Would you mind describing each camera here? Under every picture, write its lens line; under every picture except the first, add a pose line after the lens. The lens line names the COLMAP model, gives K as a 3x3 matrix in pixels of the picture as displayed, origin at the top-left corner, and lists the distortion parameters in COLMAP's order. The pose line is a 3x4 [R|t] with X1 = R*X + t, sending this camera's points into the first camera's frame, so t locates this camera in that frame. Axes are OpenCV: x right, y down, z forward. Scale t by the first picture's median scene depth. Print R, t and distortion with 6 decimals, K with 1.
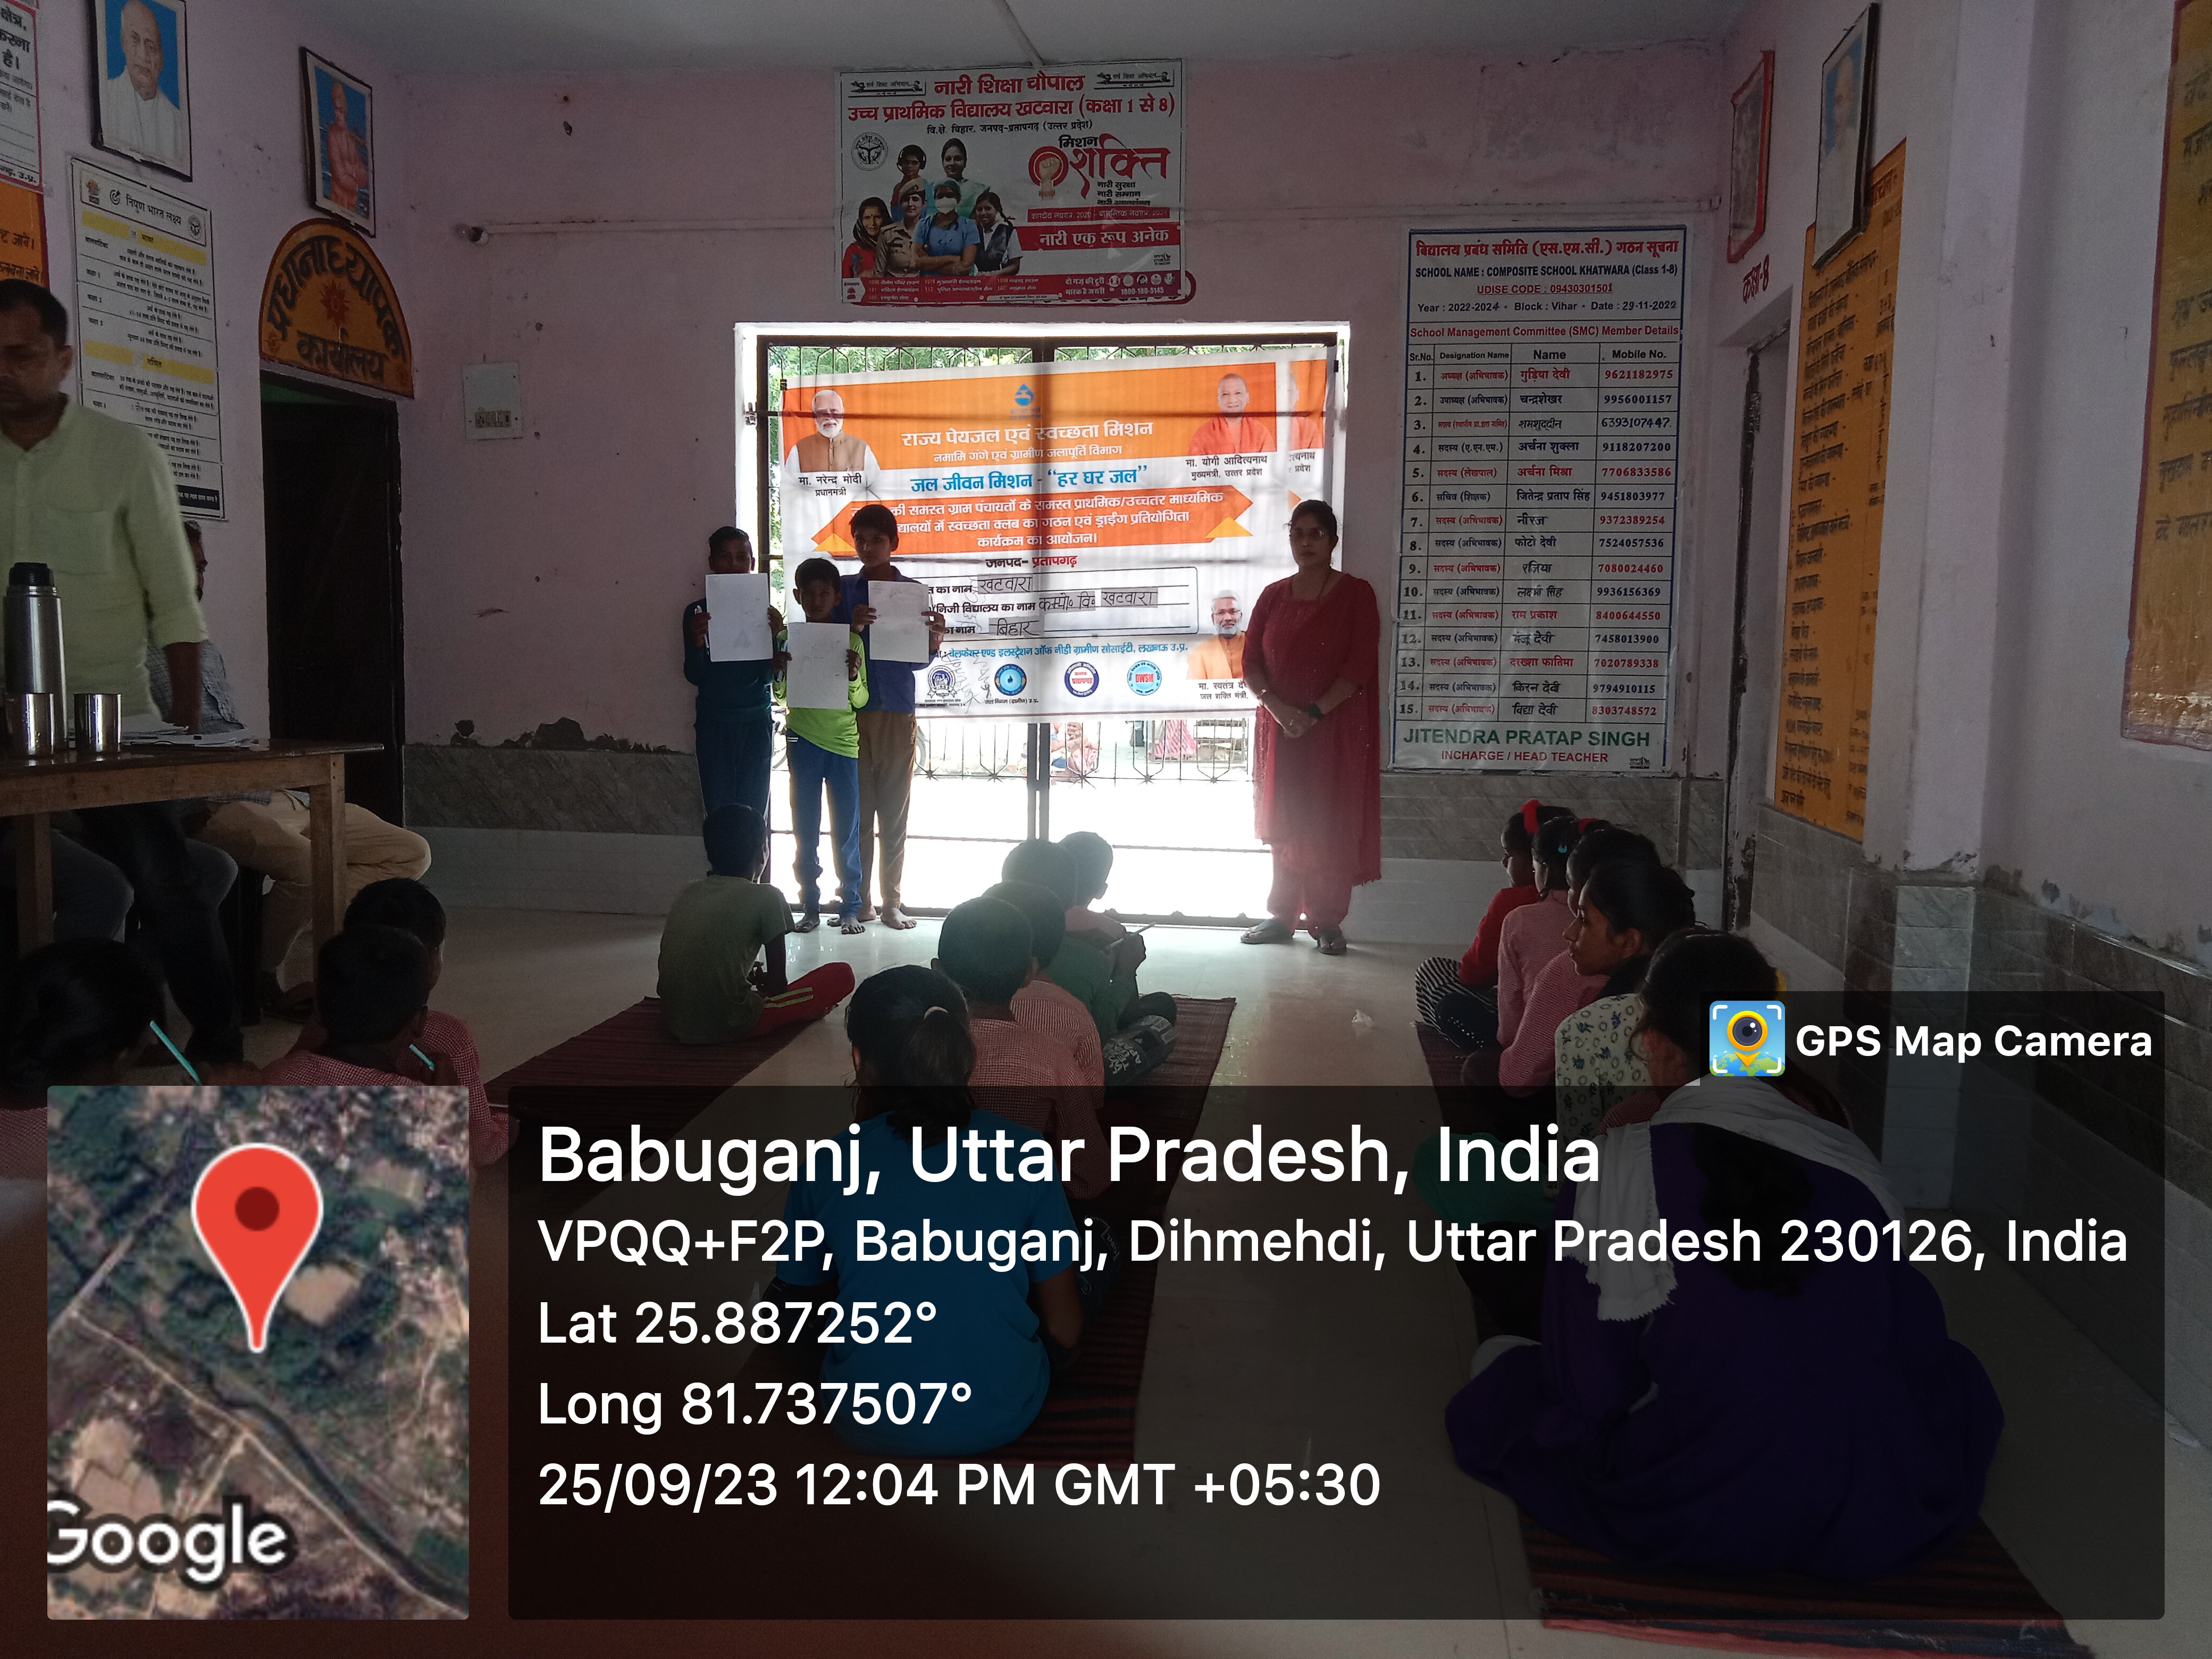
lens RADIAL K [[1760.3, 0, 1106.0], [0, 1760.3, 829.5], [0, 0, 1]] dist [0.013404, -0.011183]
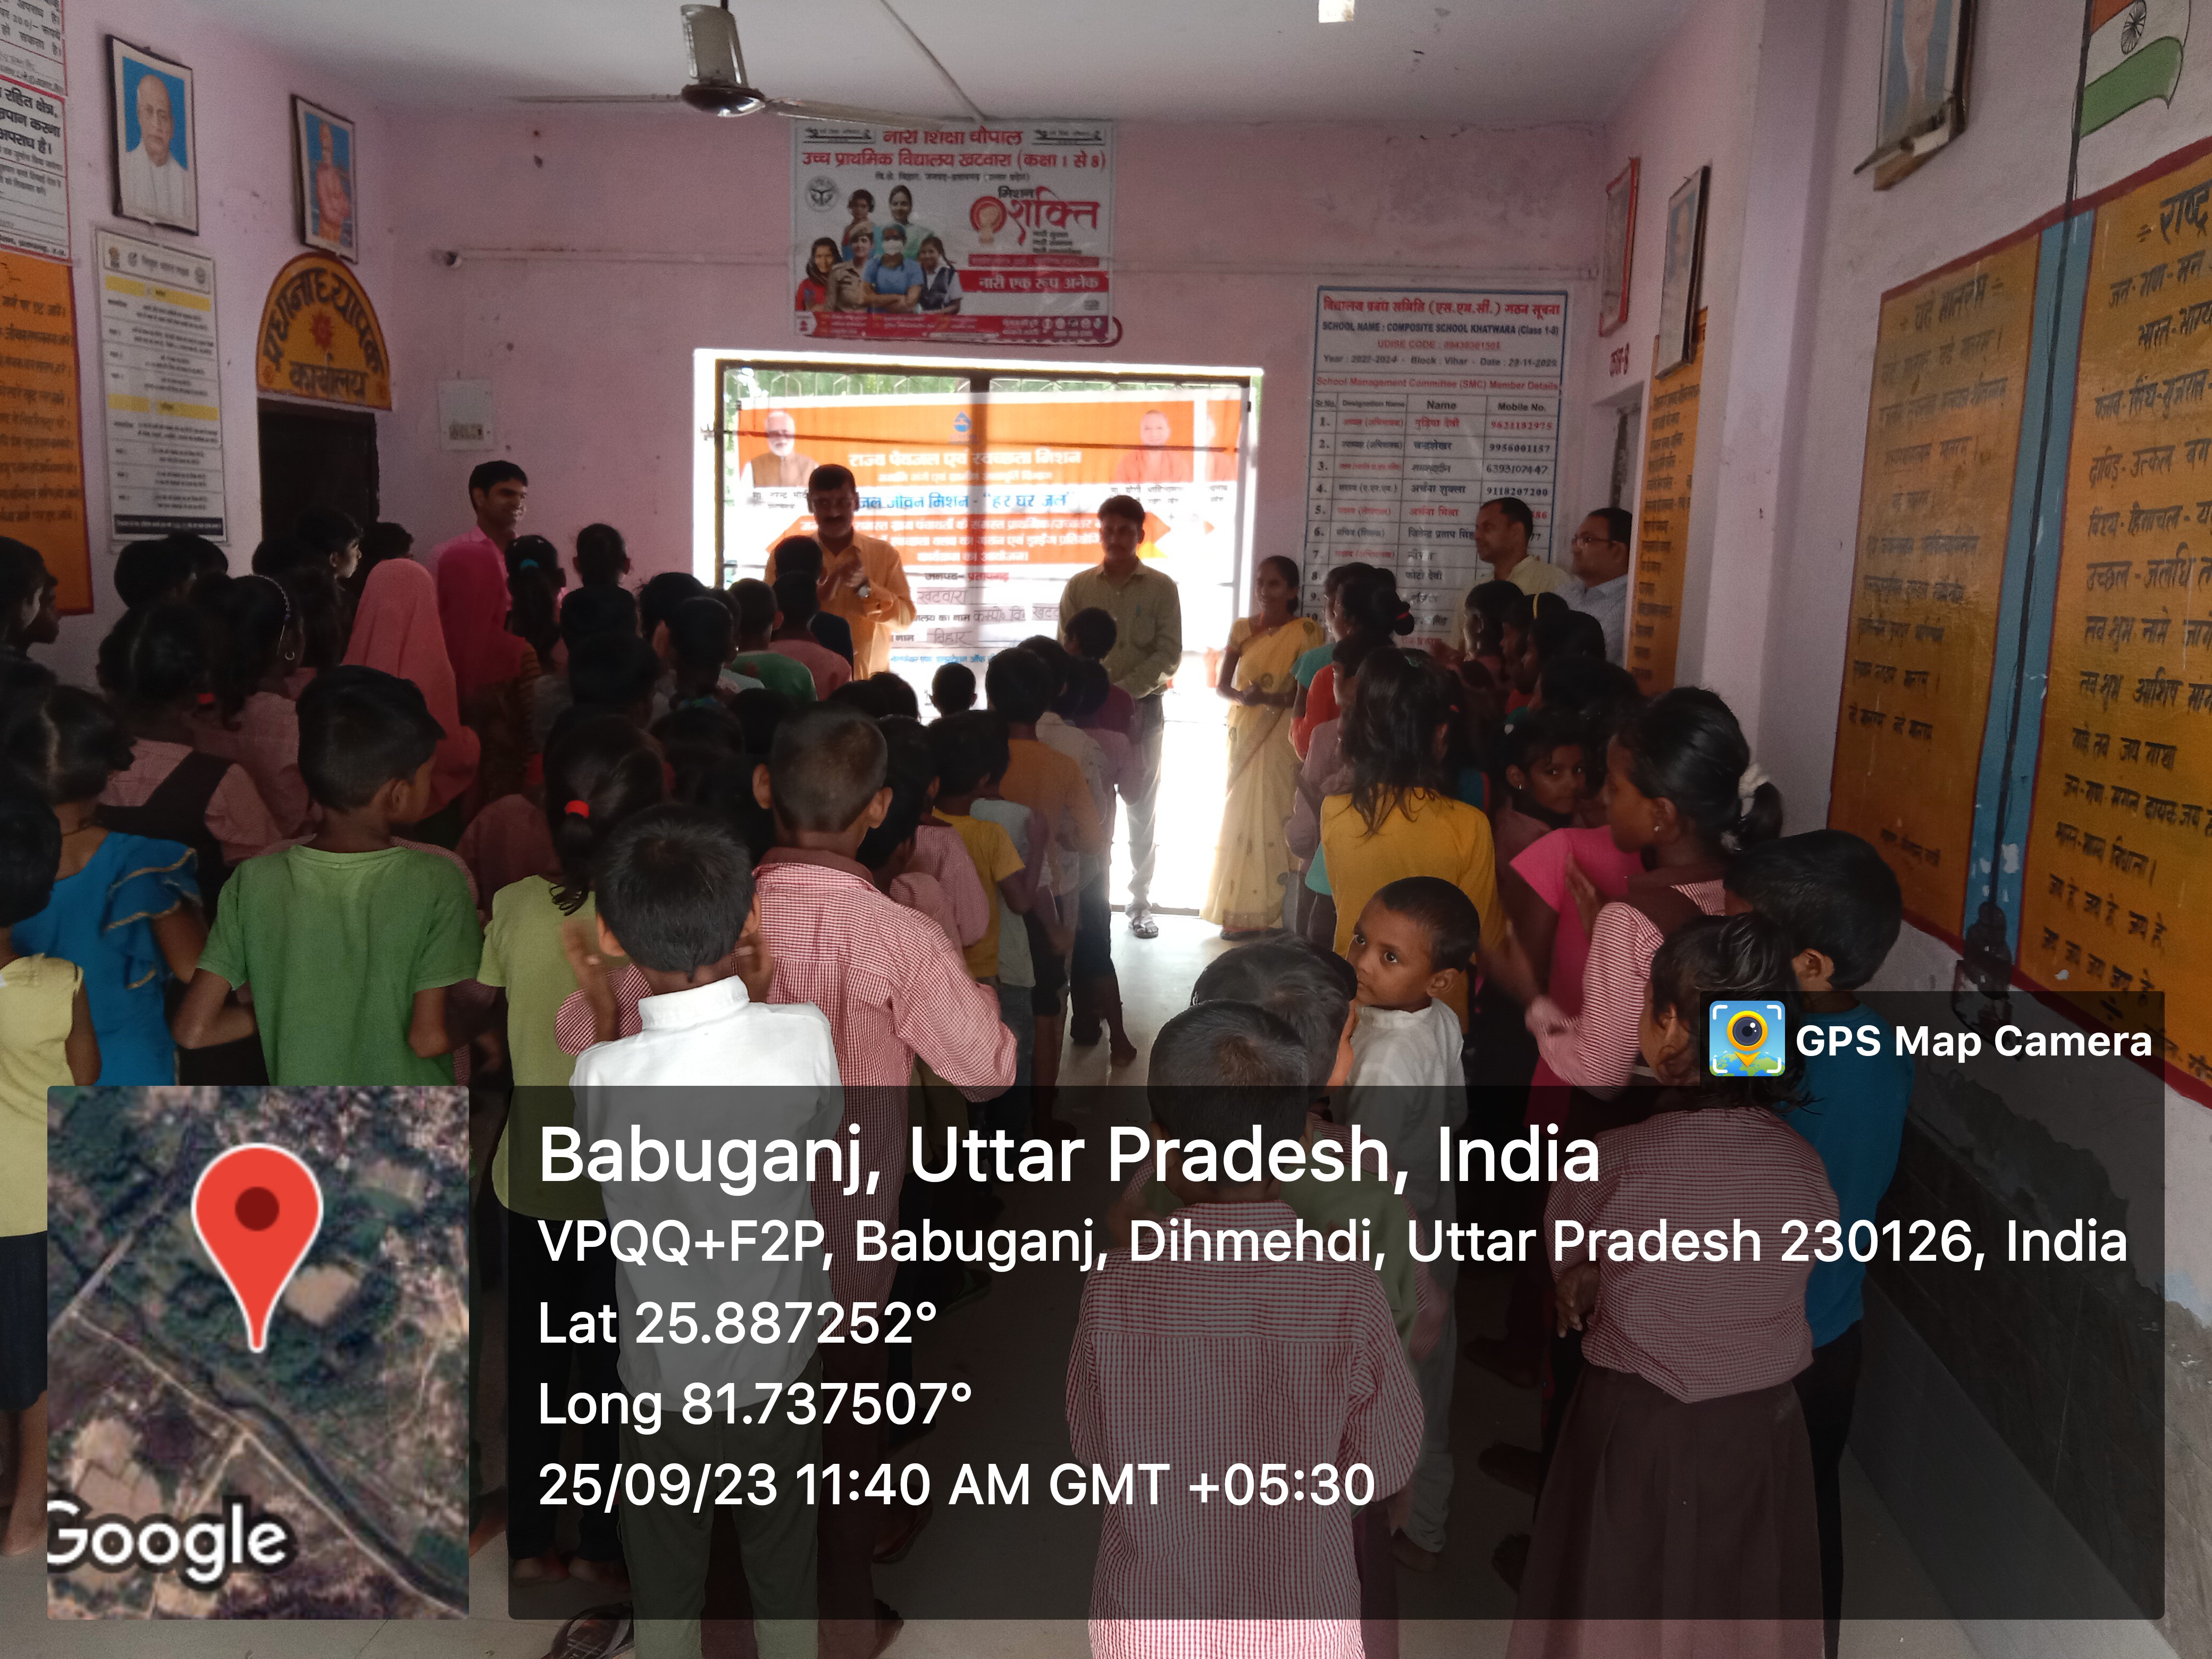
lens RADIAL K [[1951.0, 0, 1116.3], [0, 1951.0, 741.8], [0, 0, 1]] dist [0.001438, 0.006456]
pose [[0.999149, 0.017388, 0.037410, 0.006803], [-0.019524, 0.998155, 0.057500, -0.125722], [-0.036342, -0.058181, 0.997644, -0.219584]]
